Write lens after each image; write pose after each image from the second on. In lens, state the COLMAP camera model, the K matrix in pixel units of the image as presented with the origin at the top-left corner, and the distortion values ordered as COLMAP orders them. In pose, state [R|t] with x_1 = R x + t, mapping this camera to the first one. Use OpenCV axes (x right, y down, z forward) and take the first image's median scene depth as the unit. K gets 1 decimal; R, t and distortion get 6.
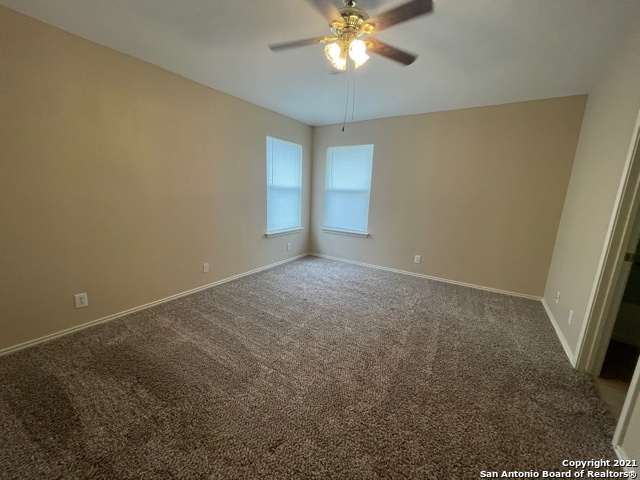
lens RADIAL K [[257.7, 0, 321.3], [0, 257.7, 236.6], [0, 0, 1]] dist [0.000327, -0.001658]
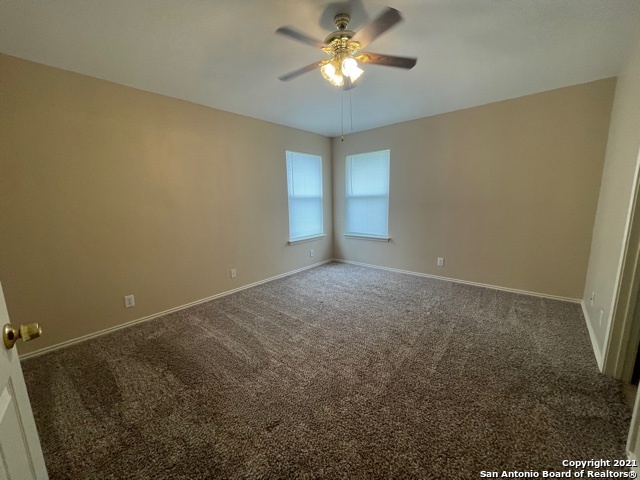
lens RADIAL K [[257.7, 0, 318.6], [0, 257.7, 234.7], [0, 0, 1]] dist [0.000327, -0.001658]
pose [[0.988346, -0.039788, -0.146931, 0.127763], [0.033806, 0.998503, -0.042992, 0.023092], [0.148422, 0.037524, 0.988212, -0.062802]]
